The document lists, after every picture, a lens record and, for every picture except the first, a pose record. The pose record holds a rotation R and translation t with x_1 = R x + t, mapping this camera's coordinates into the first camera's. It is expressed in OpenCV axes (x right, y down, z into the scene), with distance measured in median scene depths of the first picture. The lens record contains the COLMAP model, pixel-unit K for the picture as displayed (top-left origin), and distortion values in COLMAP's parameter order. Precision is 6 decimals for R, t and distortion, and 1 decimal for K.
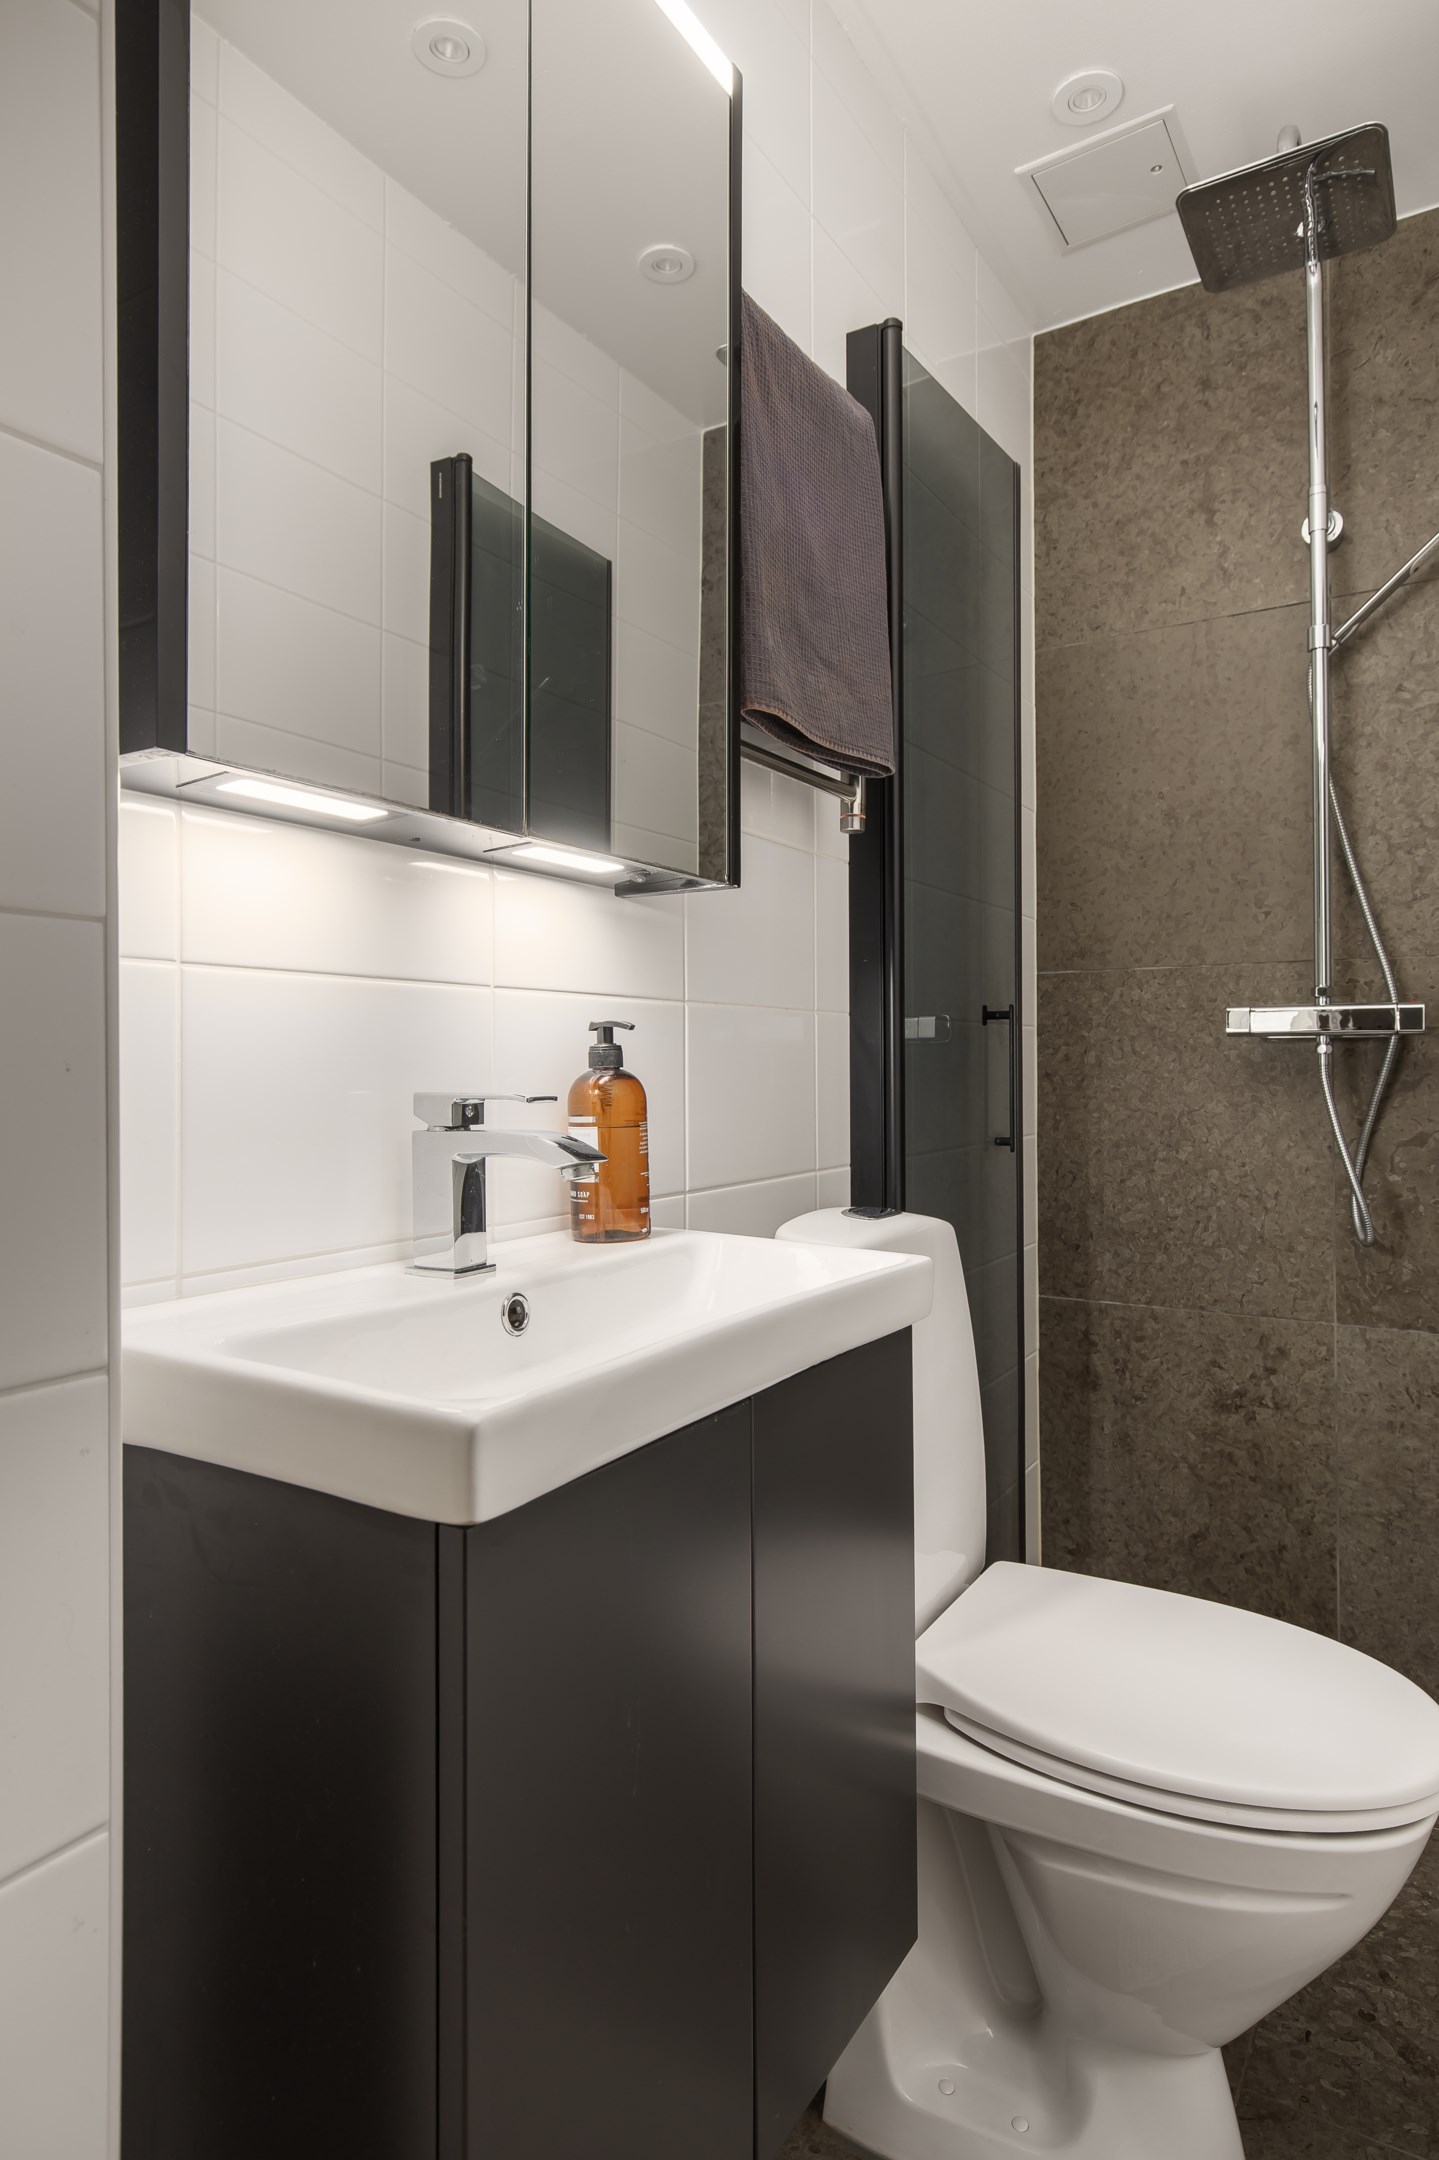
lens RADIAL K [[1261.1, 0, 721.5], [0, 1261.1, 1058.5], [0, 0, 1]] dist [0.006549, -0.000472]
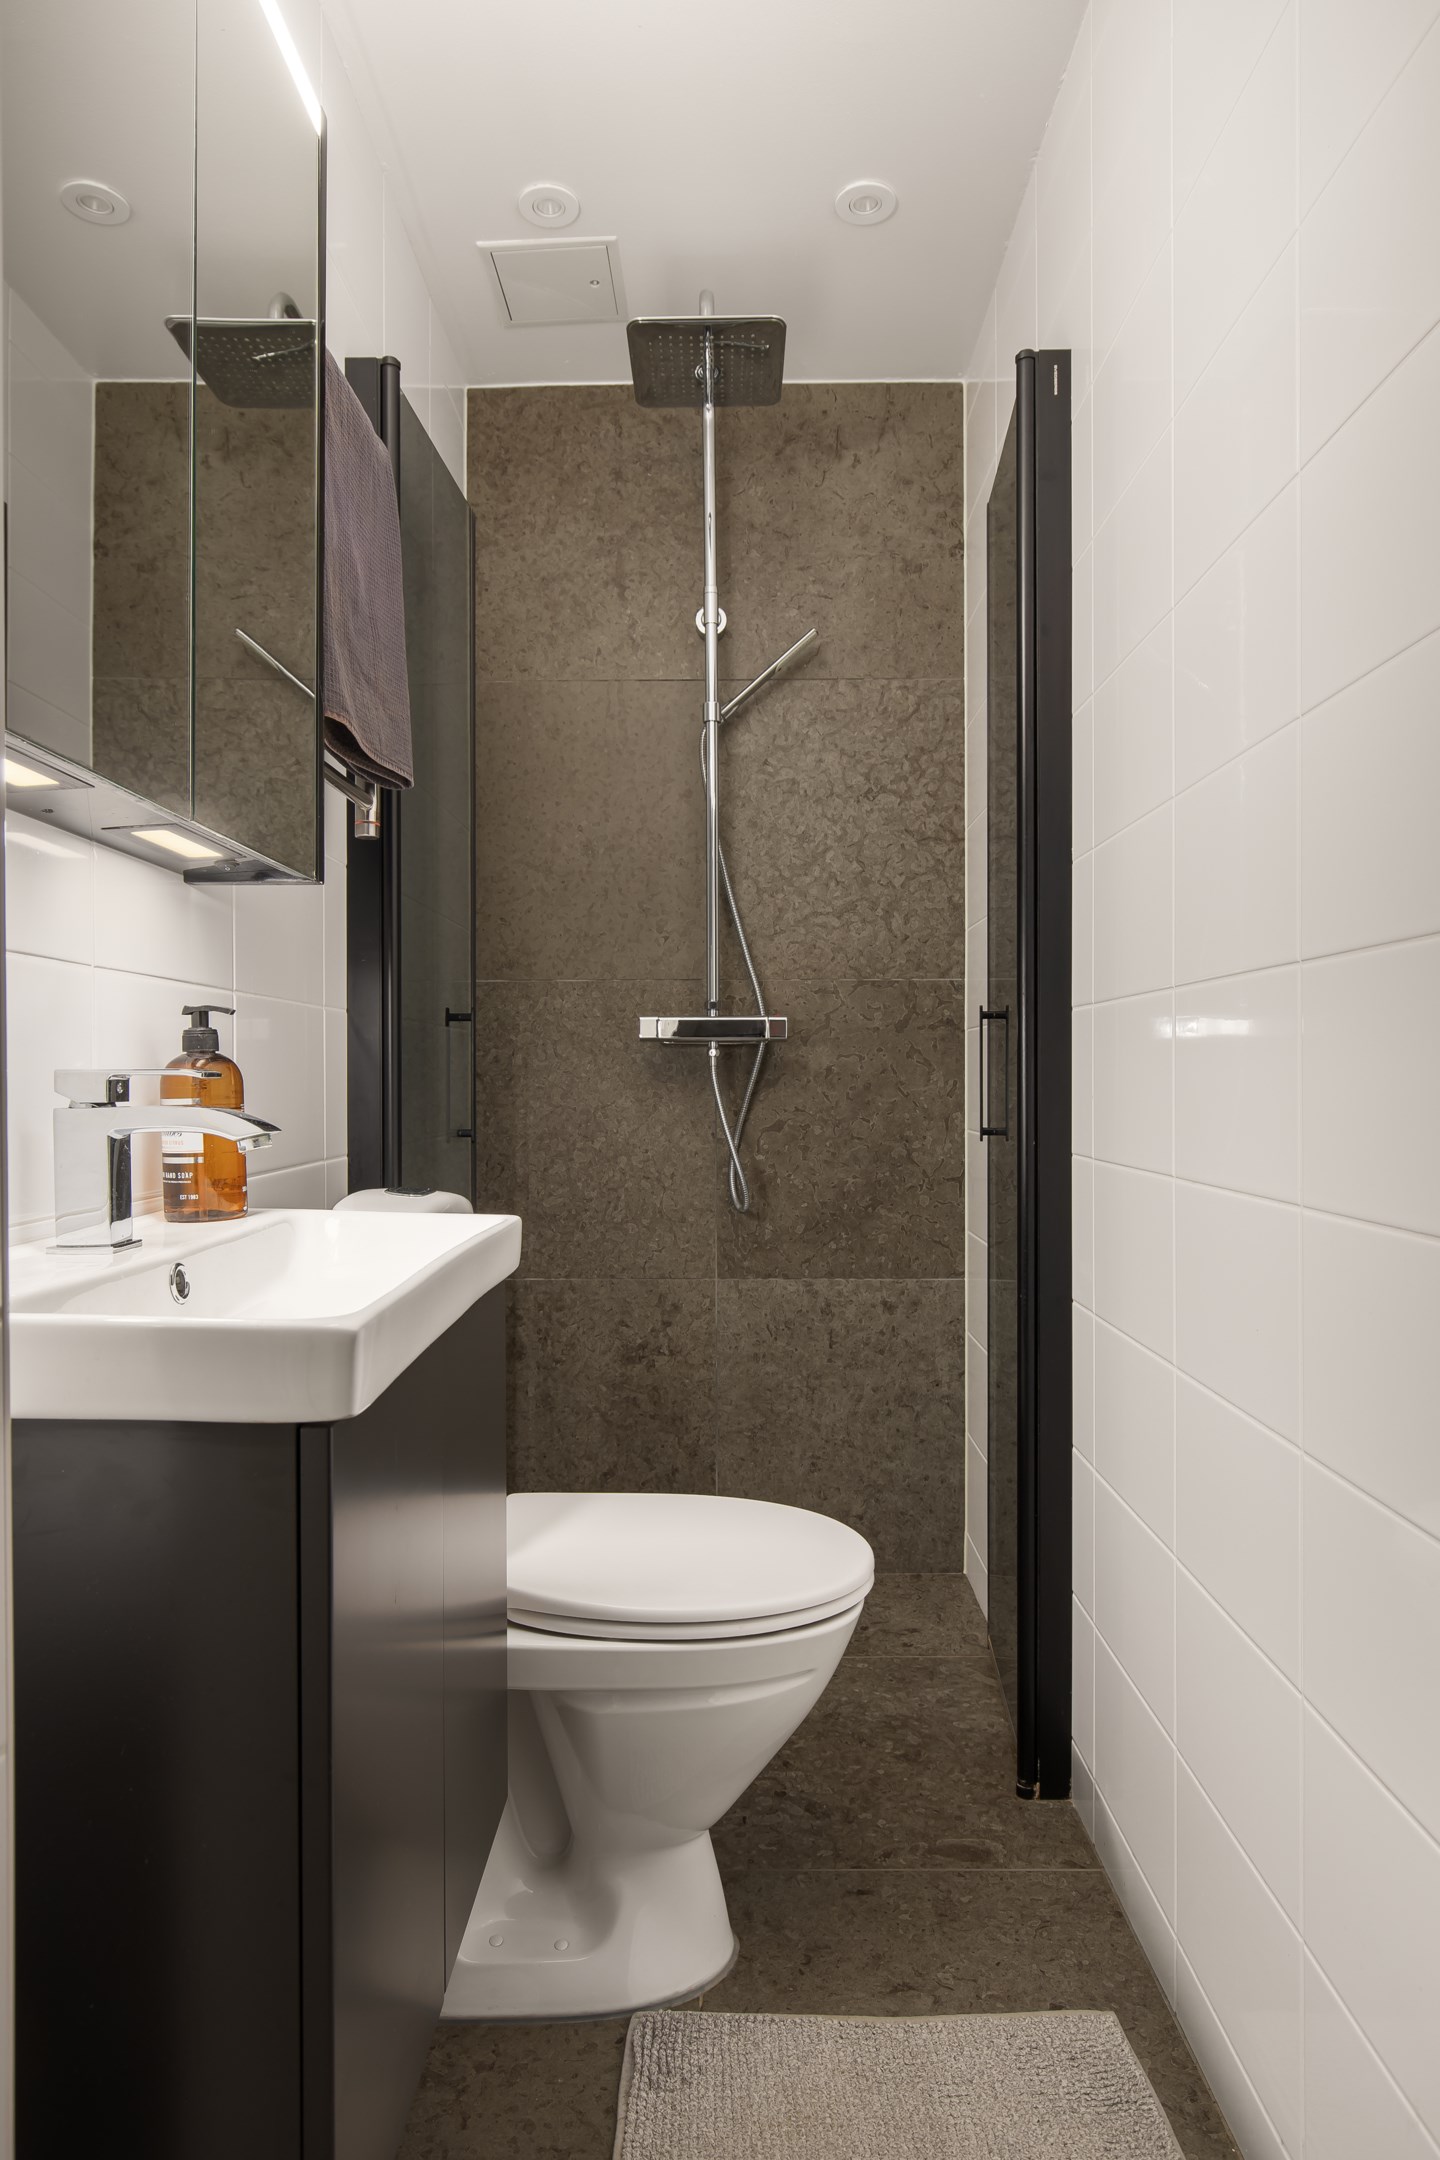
lens RADIAL K [[1270.1, 0, 716.4], [0, 1270.1, 1088.4], [0, 0, 1]] dist [0.000686, -0.001738]
pose [[0.861680, -0.002453, 0.507446, -0.138315], [-0.003526, 0.999935, 0.010823, 0.013595], [-0.507440, -0.011115, 0.861615, -0.052833]]
